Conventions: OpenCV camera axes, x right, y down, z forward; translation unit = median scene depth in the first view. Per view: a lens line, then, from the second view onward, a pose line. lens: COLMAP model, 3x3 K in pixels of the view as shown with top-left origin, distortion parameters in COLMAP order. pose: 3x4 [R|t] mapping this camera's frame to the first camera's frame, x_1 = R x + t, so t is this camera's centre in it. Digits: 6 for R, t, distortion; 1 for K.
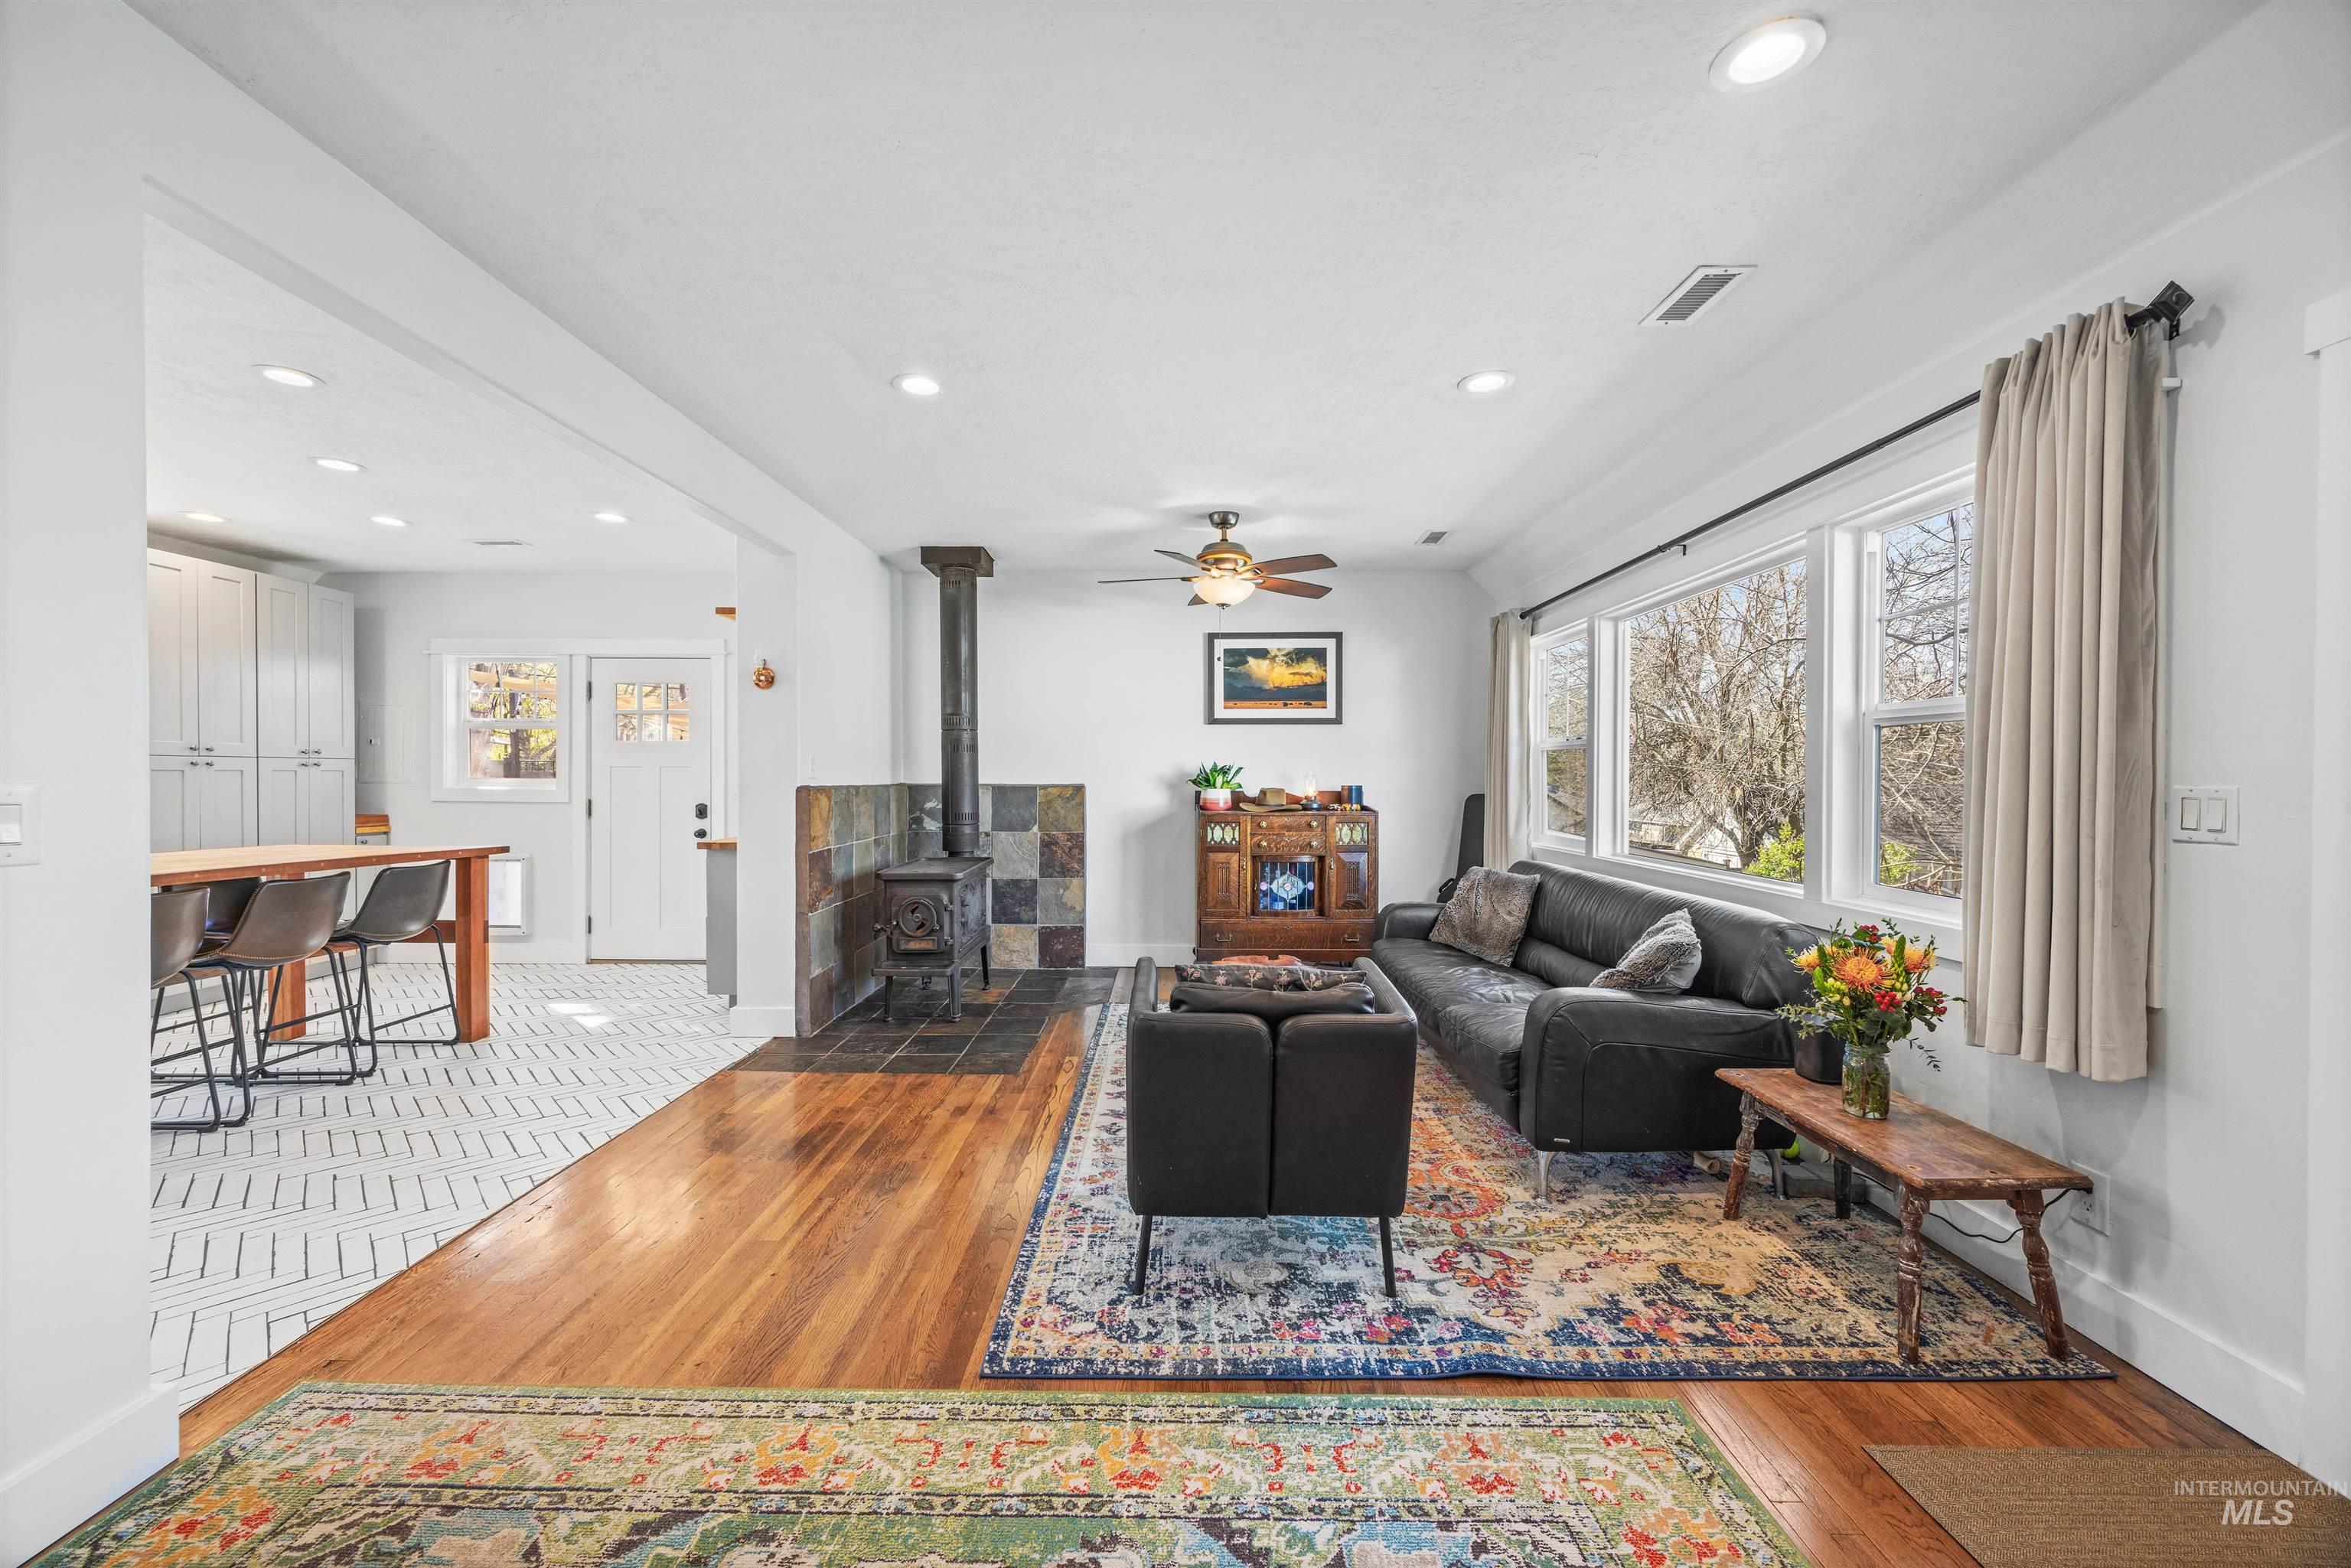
lens RADIAL K [[896.6, 0, 1176.1], [0, 896.6, 785.4], [0, 0, 1]] dist [-0.002378, -0.000108]
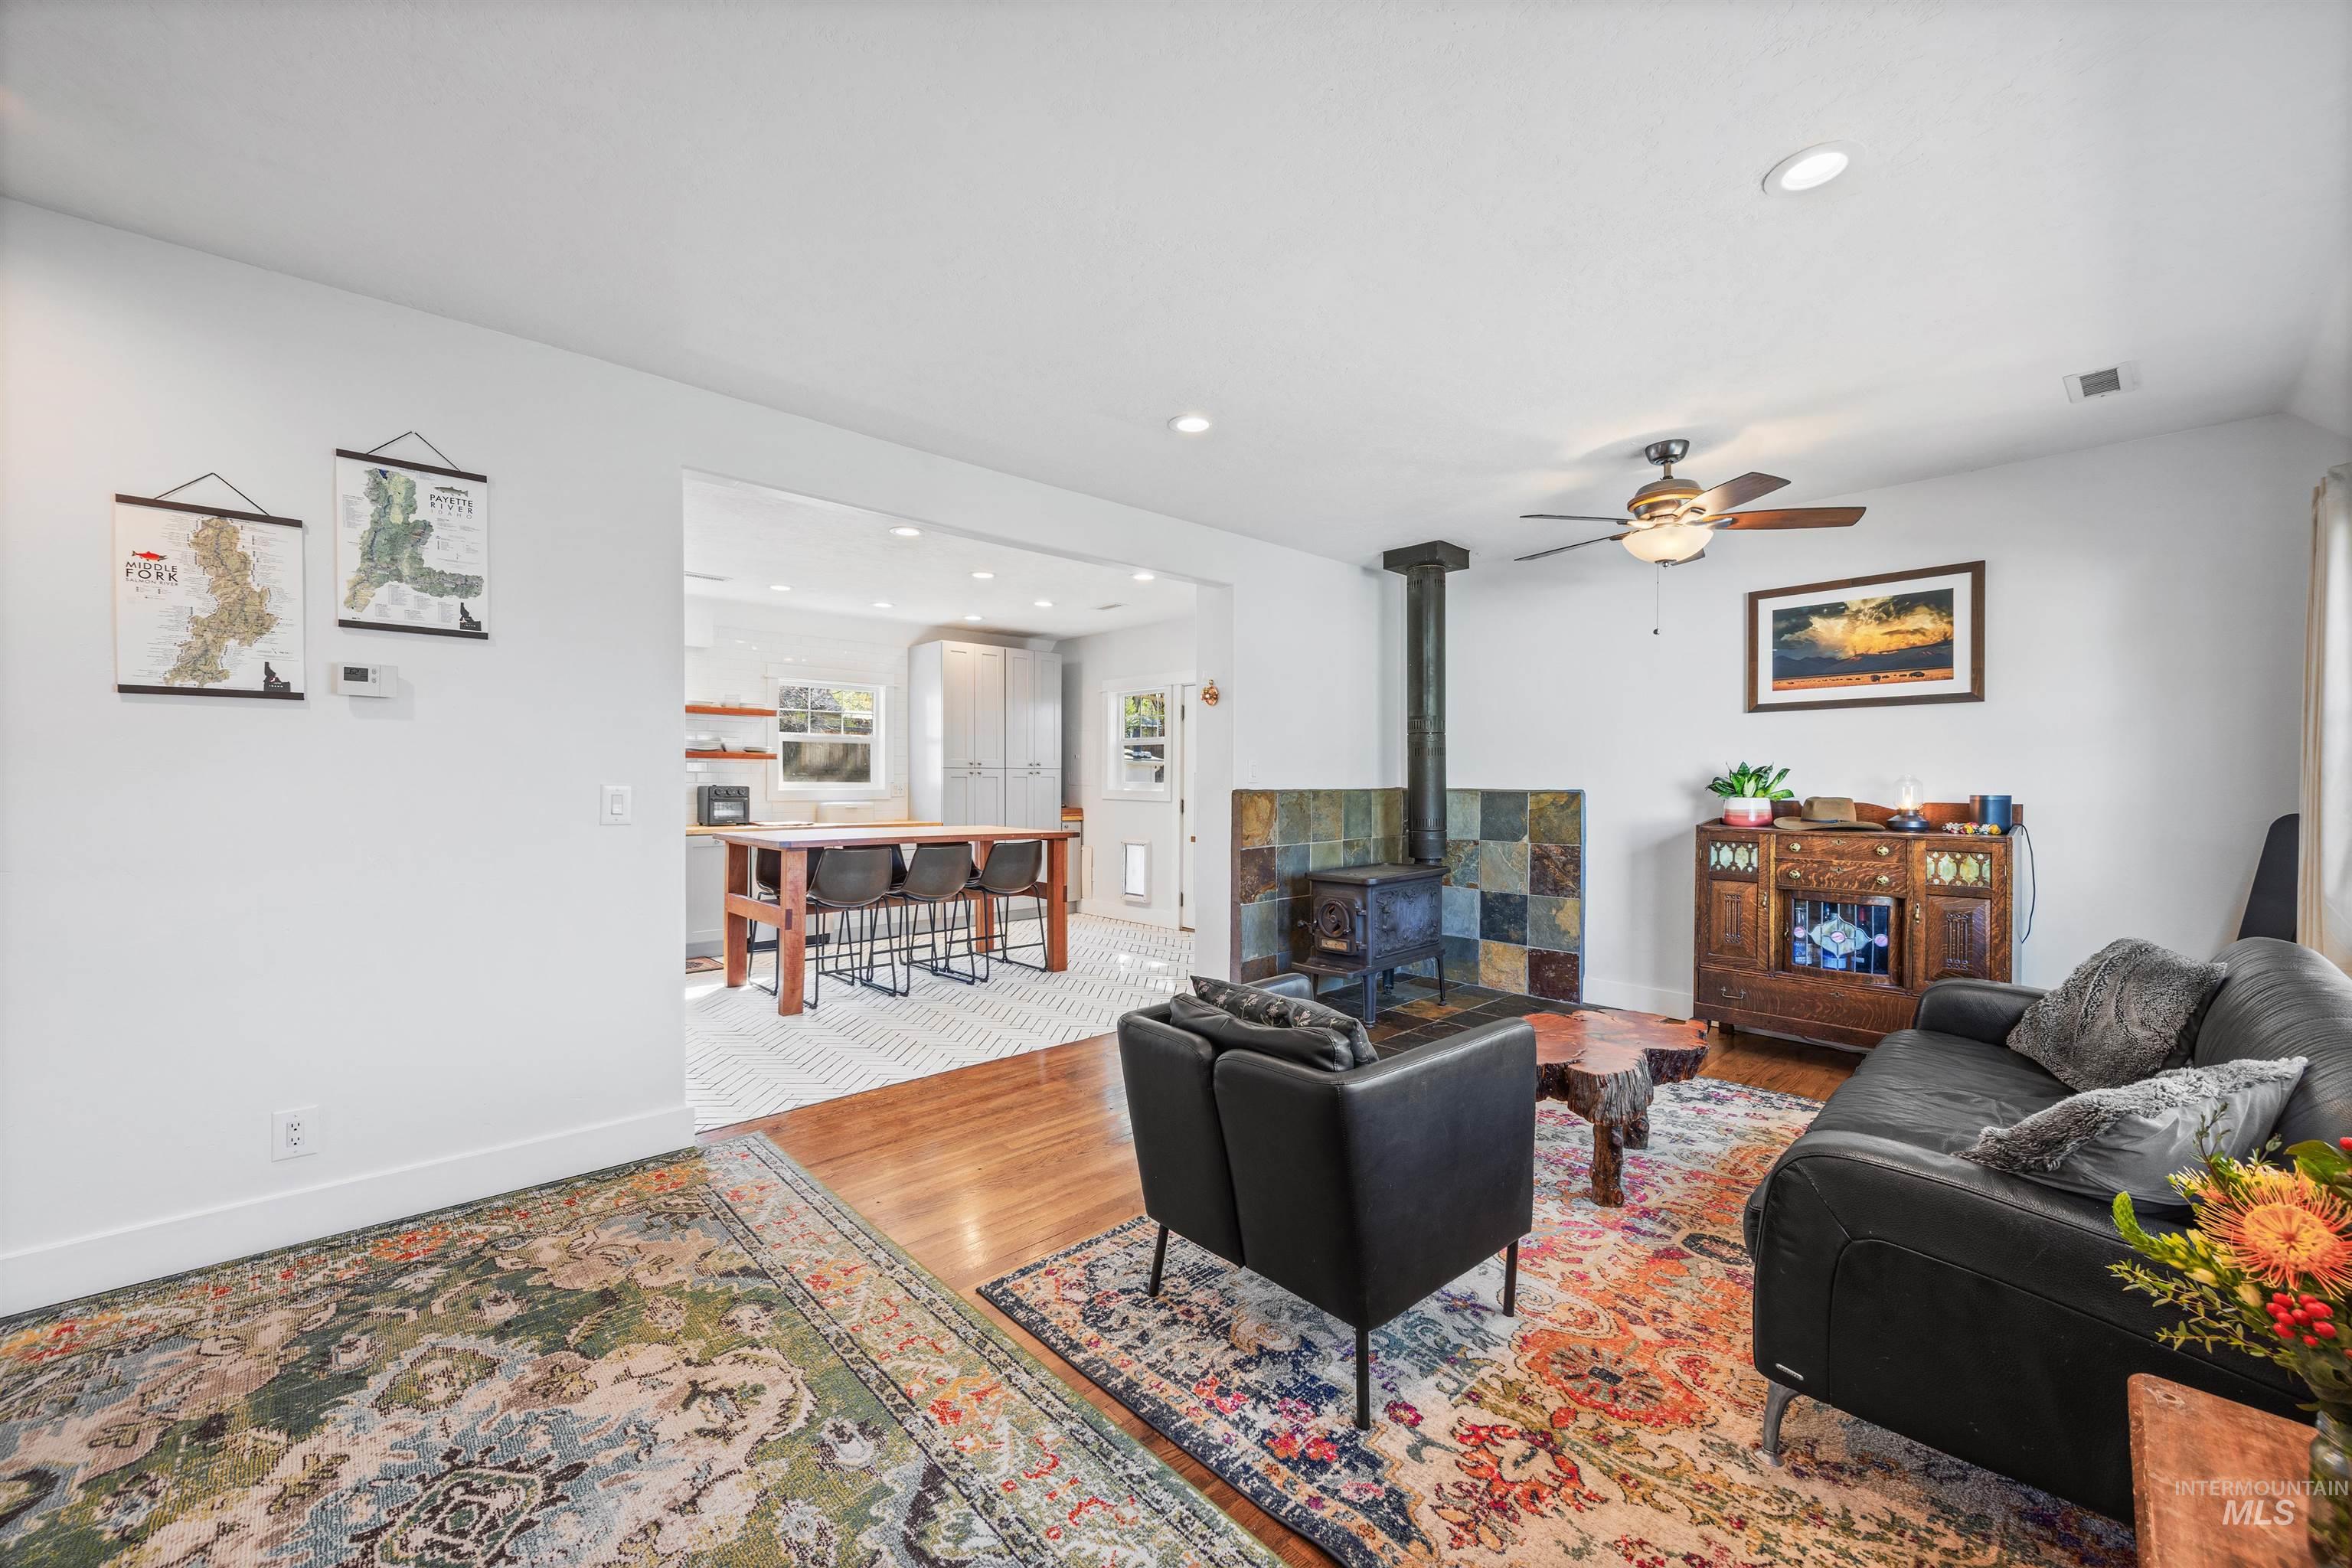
lens RADIAL K [[910.4, 0, 1170.4], [0, 910.4, 788.7], [0, 0, 1]] dist [0.001324, -0.000063]
pose [[0.687160, 0.006509, -0.726477, 0.305000], [-0.007053, 0.999973, 0.002287, -0.002291], [0.726472, 0.003552, 0.687187, 0.131844]]
